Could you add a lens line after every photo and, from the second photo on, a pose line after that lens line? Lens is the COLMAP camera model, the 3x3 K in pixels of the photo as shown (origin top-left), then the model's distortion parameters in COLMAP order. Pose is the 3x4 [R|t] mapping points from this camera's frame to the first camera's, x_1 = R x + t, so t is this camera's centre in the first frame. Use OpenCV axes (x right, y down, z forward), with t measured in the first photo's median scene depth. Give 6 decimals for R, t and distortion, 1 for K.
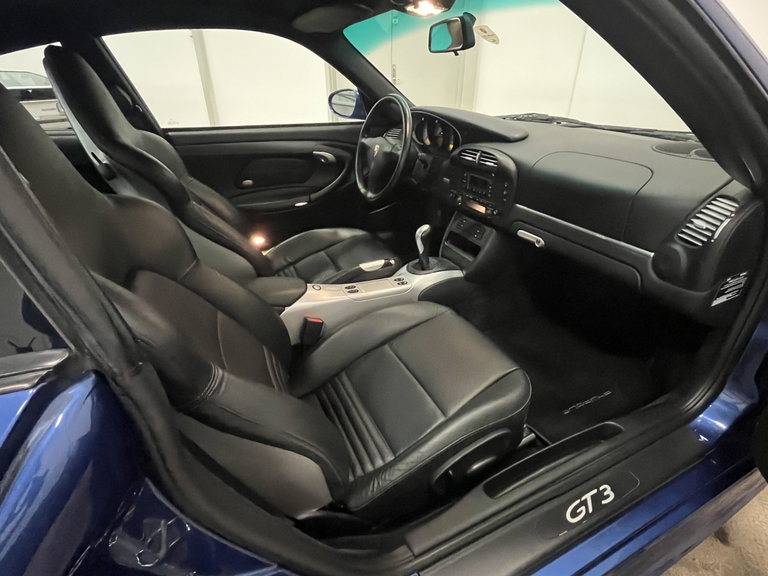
lens RADIAL K [[382.5, 0, 384.0], [0, 382.5, 288.0], [0, 0, 1]] dist [-0.009153, -0.001136]
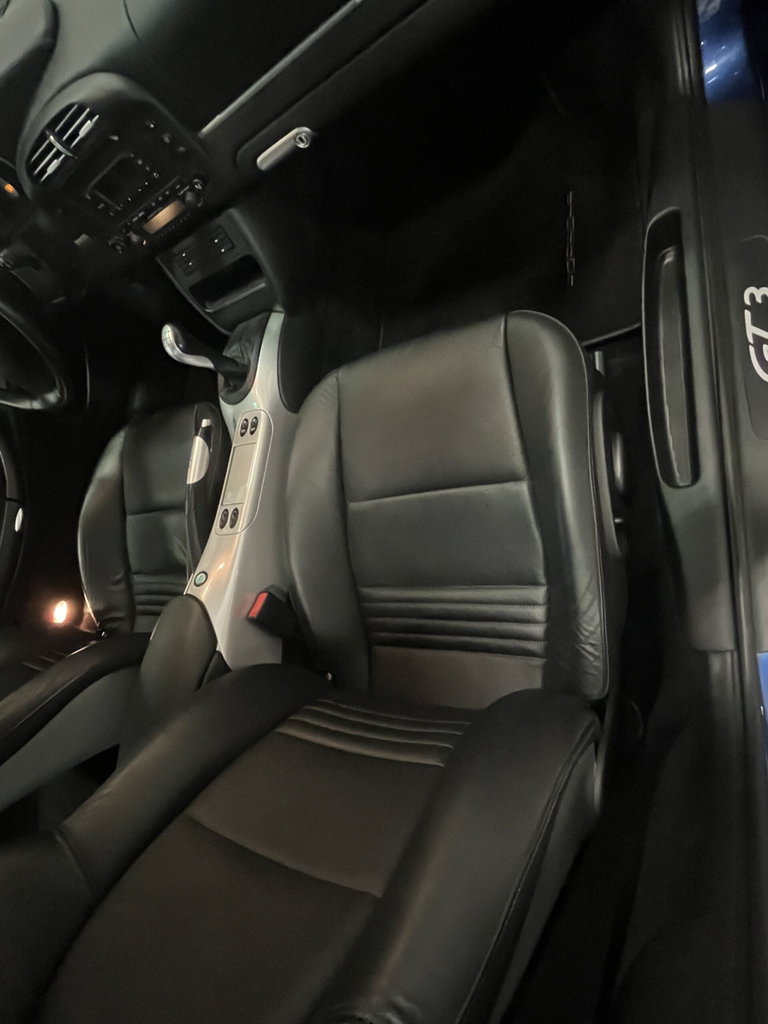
lens RADIAL K [[510.1, 0, 383.1], [0, 510.1, 516.4], [0, 0, 1]] dist [-0.009153, -0.001136]
pose [[0.421831, -0.906014, -0.034587, 0.032671], [0.845201, 0.379137, 0.376683, -0.077142], [-0.328167, -0.188129, 0.925696, 0.238246]]
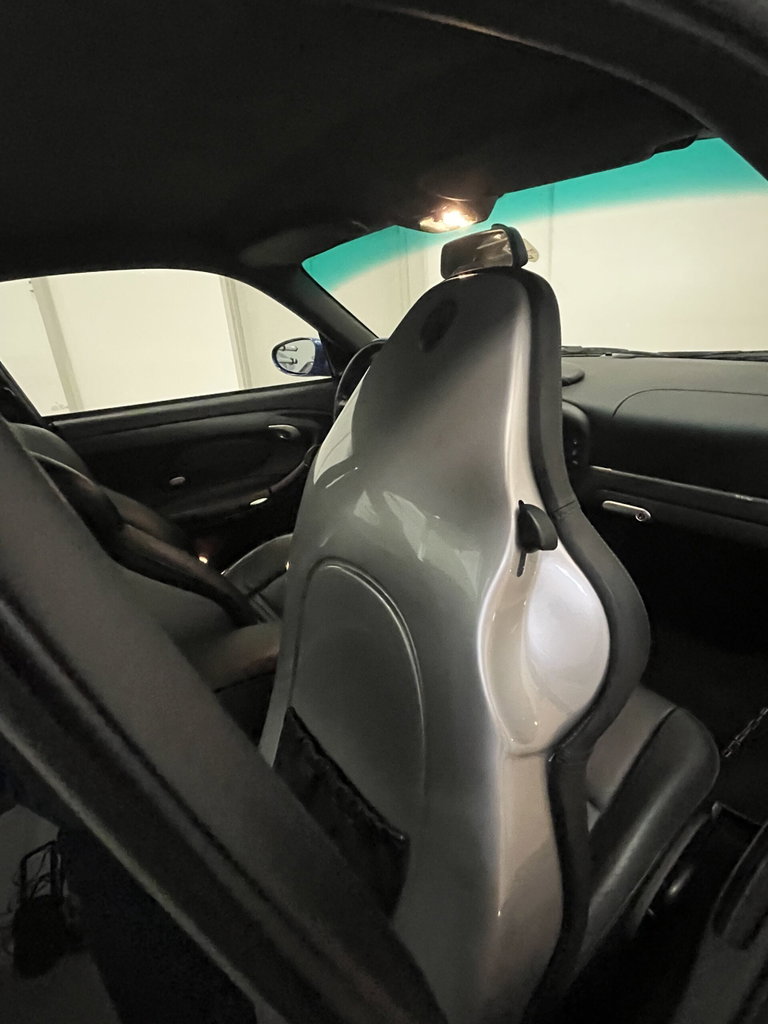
lens RADIAL K [[510.1, 0, 383.1], [0, 510.1, 516.4], [0, 0, 1]] dist [-0.009153, -0.001136]
pose [[0.981310, -0.133128, 0.138948, -0.166821], [0.150710, 0.980671, -0.124784, -0.059390], [-0.119650, 0.143393, 0.982406, 0.105848]]
